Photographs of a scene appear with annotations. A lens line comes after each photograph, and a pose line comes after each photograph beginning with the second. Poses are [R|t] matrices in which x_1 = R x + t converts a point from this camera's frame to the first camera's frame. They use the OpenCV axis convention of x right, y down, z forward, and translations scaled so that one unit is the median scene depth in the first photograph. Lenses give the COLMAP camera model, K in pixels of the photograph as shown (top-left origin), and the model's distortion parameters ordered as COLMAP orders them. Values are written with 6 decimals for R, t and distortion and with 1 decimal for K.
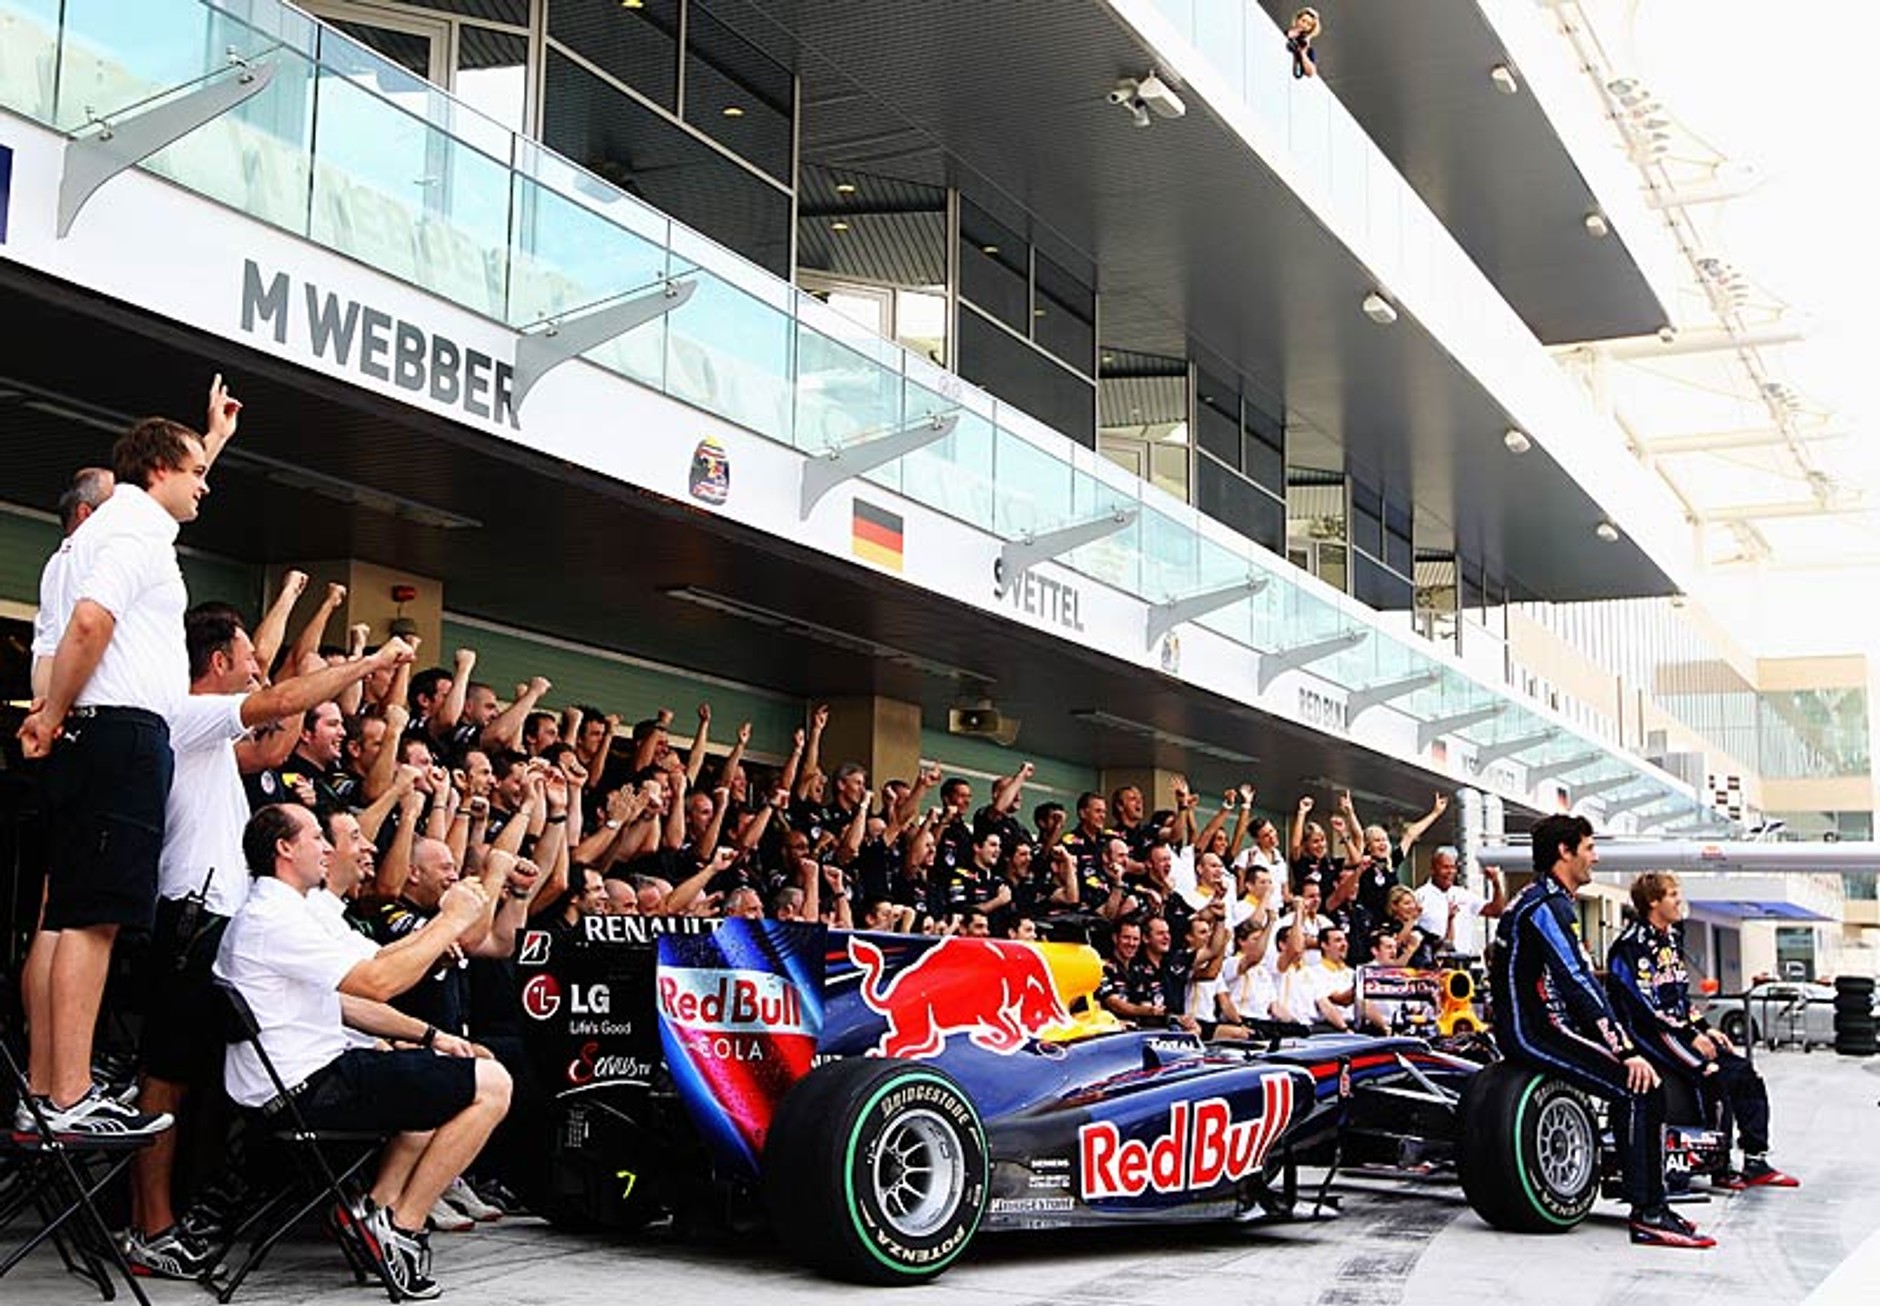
lens RADIAL K [[2403.4, 0, 940.0], [0, 2403.4, 653.0], [0, 0, 1]] dist [-0.091614, -0.009977]
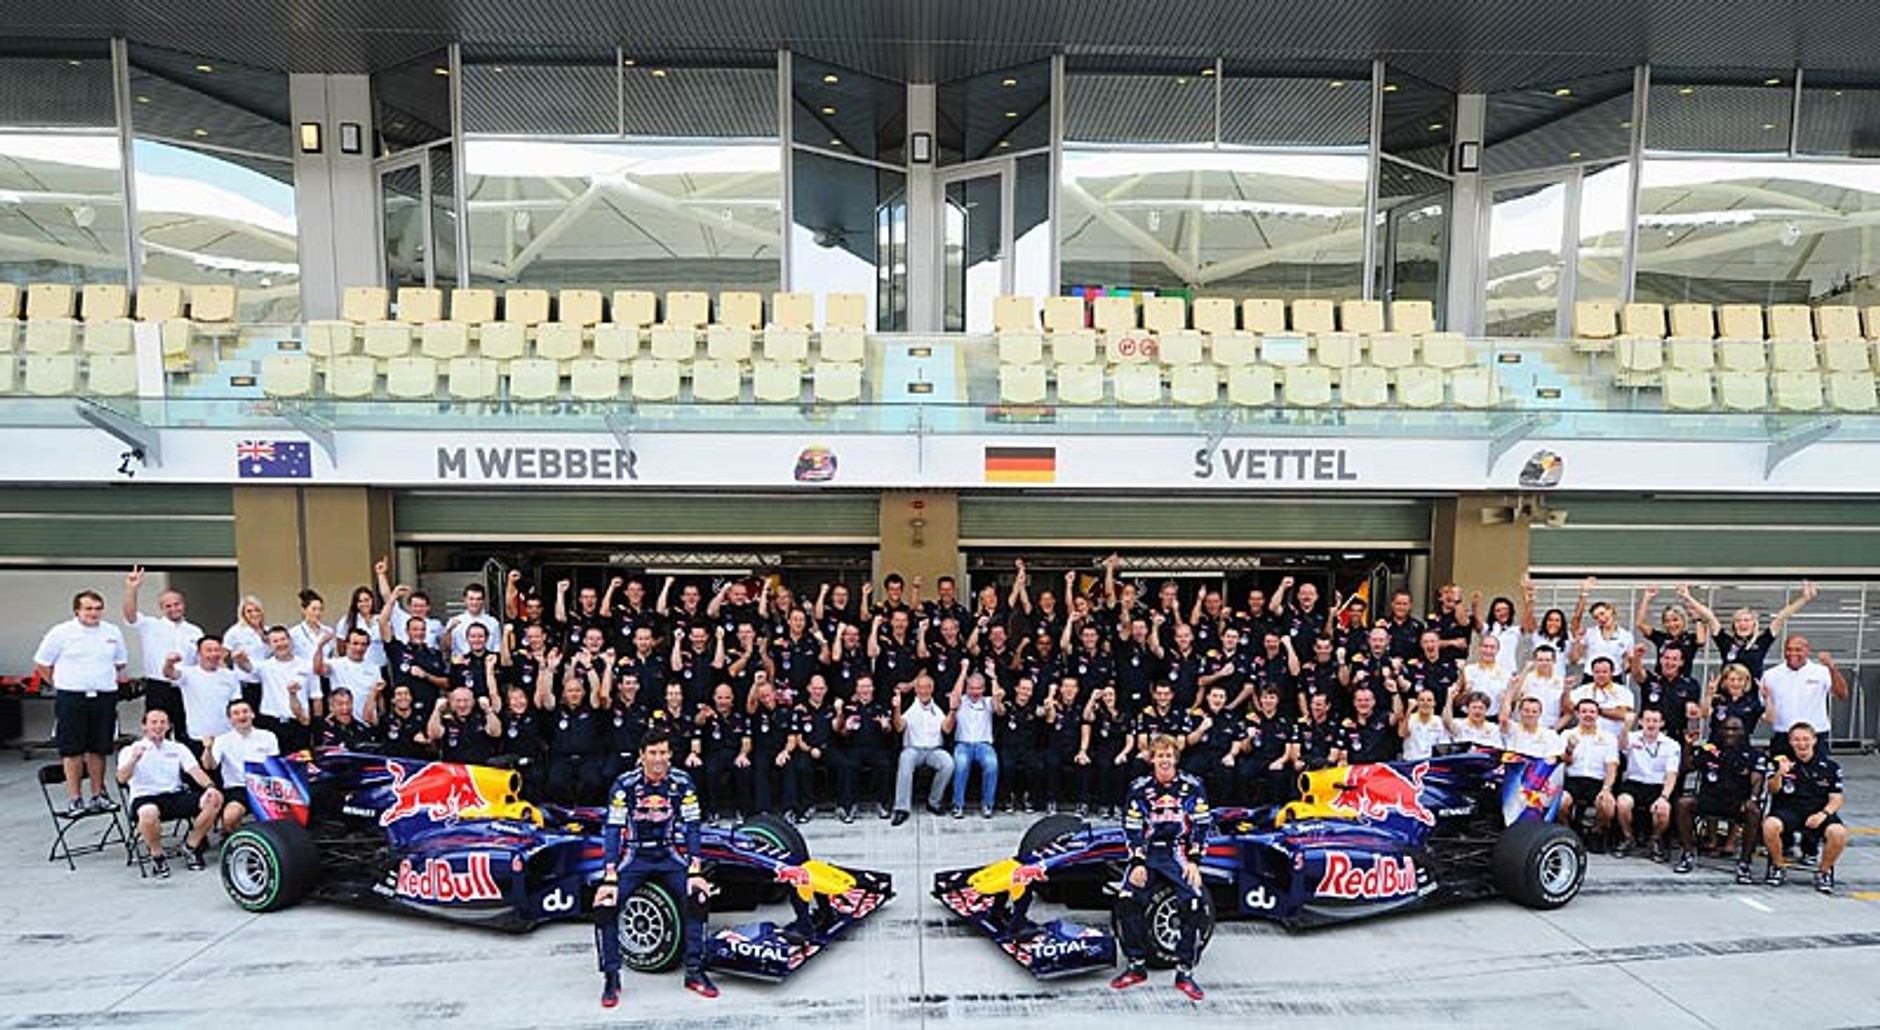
lens RADIAL K [[1479.3, 0, 940.0], [0, 1479.3, 515.0], [0, 0, 1]] dist [-0.028154, -0.001629]
pose [[0.443456, -0.030600, -0.895773, 1.191097], [0.123234, 0.992007, 0.027120, -0.069913], [0.887784, -0.122417, 0.443683, 0.719565]]
